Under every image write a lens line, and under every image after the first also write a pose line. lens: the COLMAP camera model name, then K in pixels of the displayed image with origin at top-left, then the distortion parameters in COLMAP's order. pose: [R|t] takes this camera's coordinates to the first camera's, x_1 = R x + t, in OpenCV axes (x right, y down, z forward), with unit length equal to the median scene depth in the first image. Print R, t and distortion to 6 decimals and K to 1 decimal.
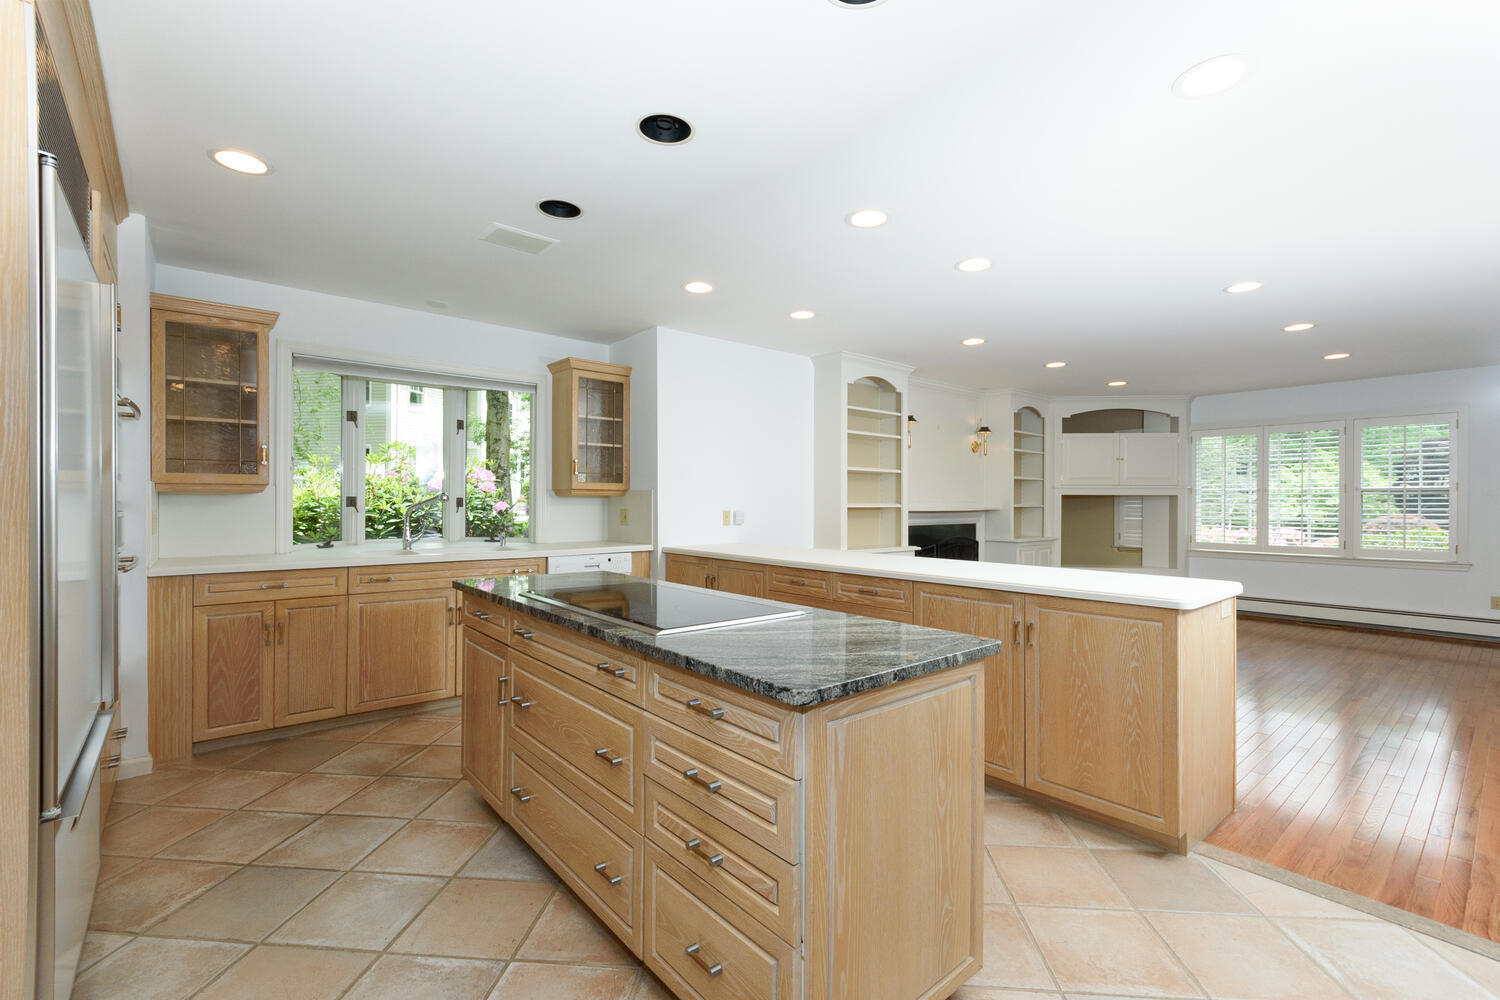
lens RADIAL K [[655.9, 0, 748.1], [0, 655.9, 501.3], [0, 0, 1]] dist [0.003552, 0.000406]
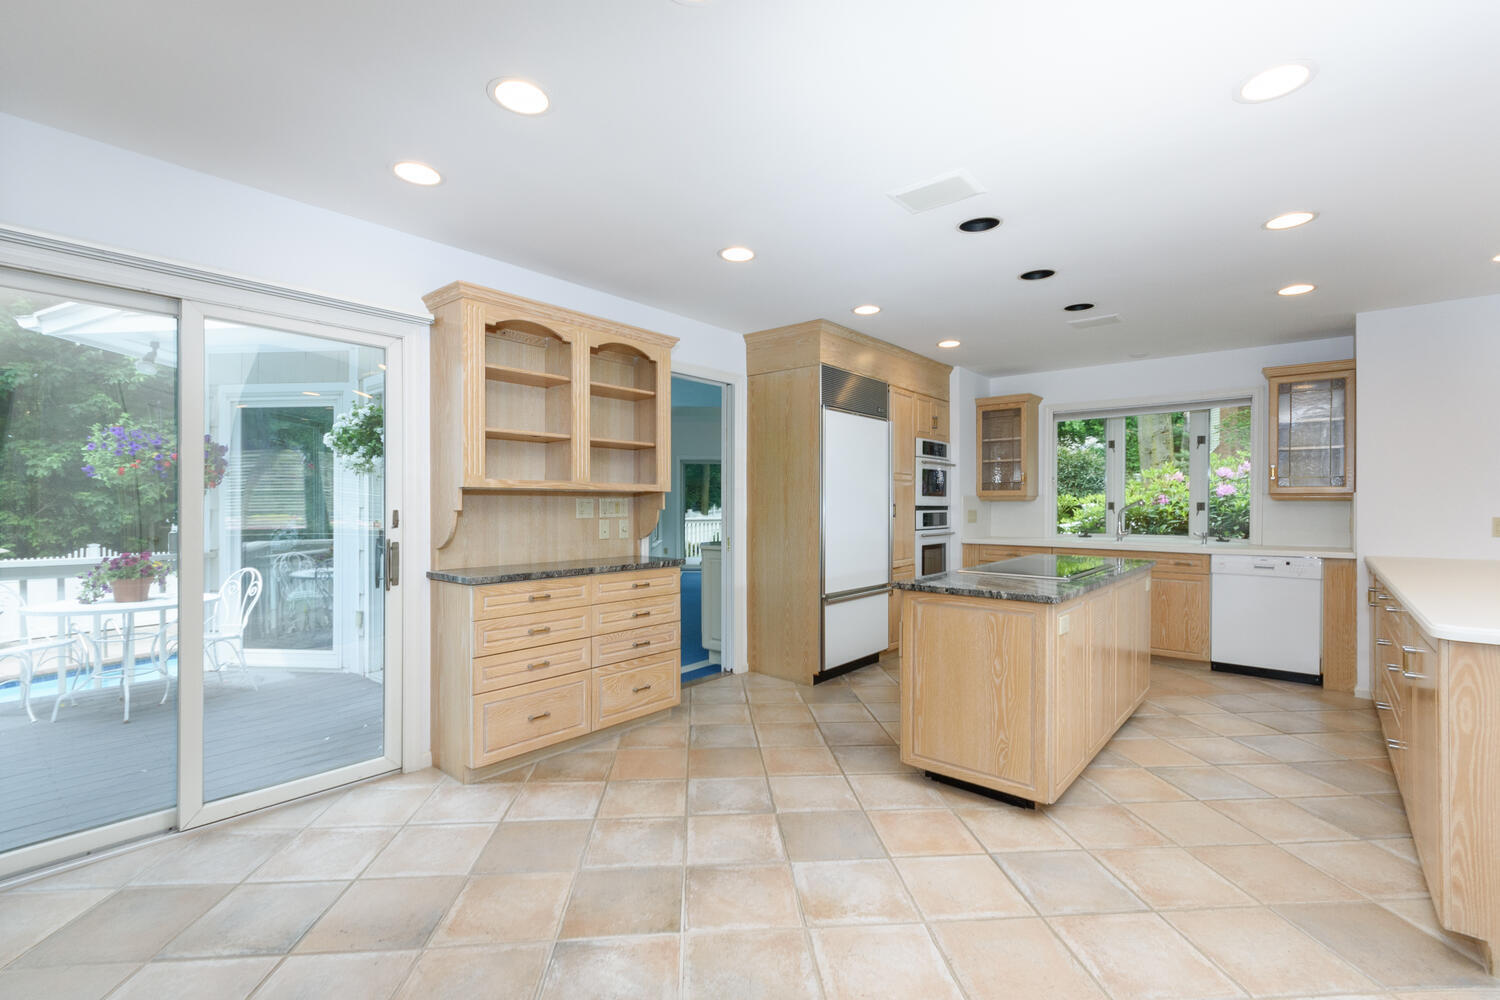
lens RADIAL K [[655.9, 0, 748.0], [0, 655.9, 500.4], [0, 0, 1]] dist [0.003552, 0.000406]
pose [[0.149538, -0.005846, -0.988739, 1.076148], [-0.002330, 0.999978, -0.006265, 0.000471], [0.988753, 0.003240, 0.149521, 0.040372]]
